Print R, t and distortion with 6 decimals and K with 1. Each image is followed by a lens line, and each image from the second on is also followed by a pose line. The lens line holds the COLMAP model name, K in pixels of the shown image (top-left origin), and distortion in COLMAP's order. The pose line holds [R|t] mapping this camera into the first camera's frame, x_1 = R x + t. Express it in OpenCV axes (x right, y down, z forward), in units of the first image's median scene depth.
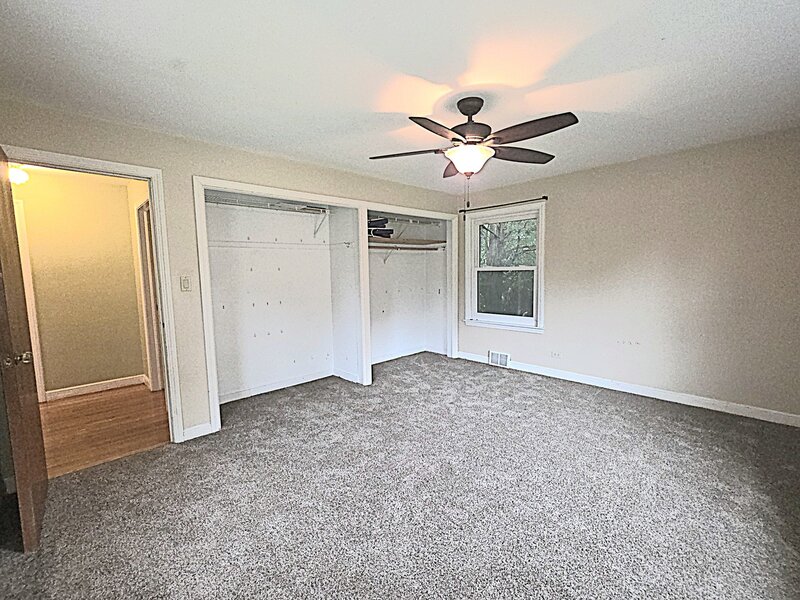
lens RADIAL K [[353.0, 0, 399.8], [0, 353.0, 303.3], [0, 0, 1]] dist [0.000772, -0.000106]
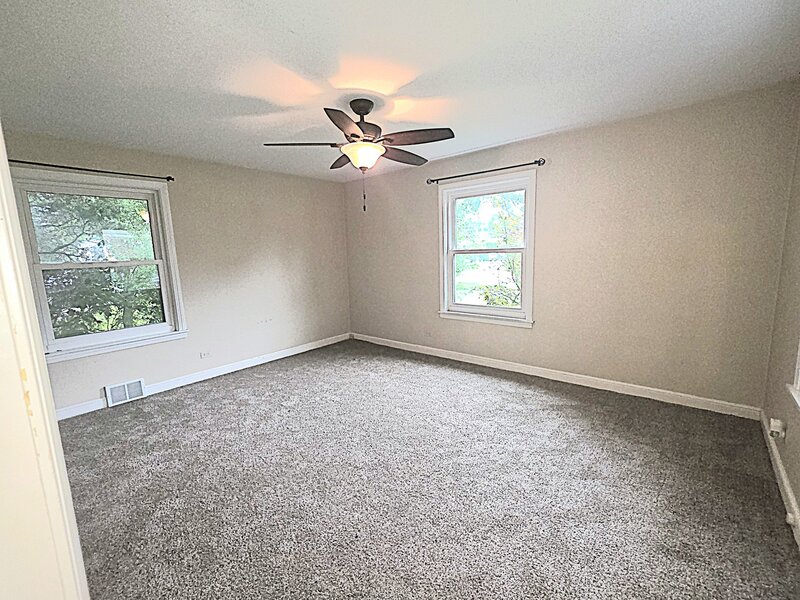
lens RADIAL K [[353.0, 0, 399.8], [0, 353.0, 303.3], [0, 0, 1]] dist [0.000772, -0.000106]
pose [[-0.103235, -0.126707, 0.986553, -0.556771], [0.130431, 0.981564, 0.139715, -0.054239], [-0.986068, 0.143100, -0.084805, 0.607442]]
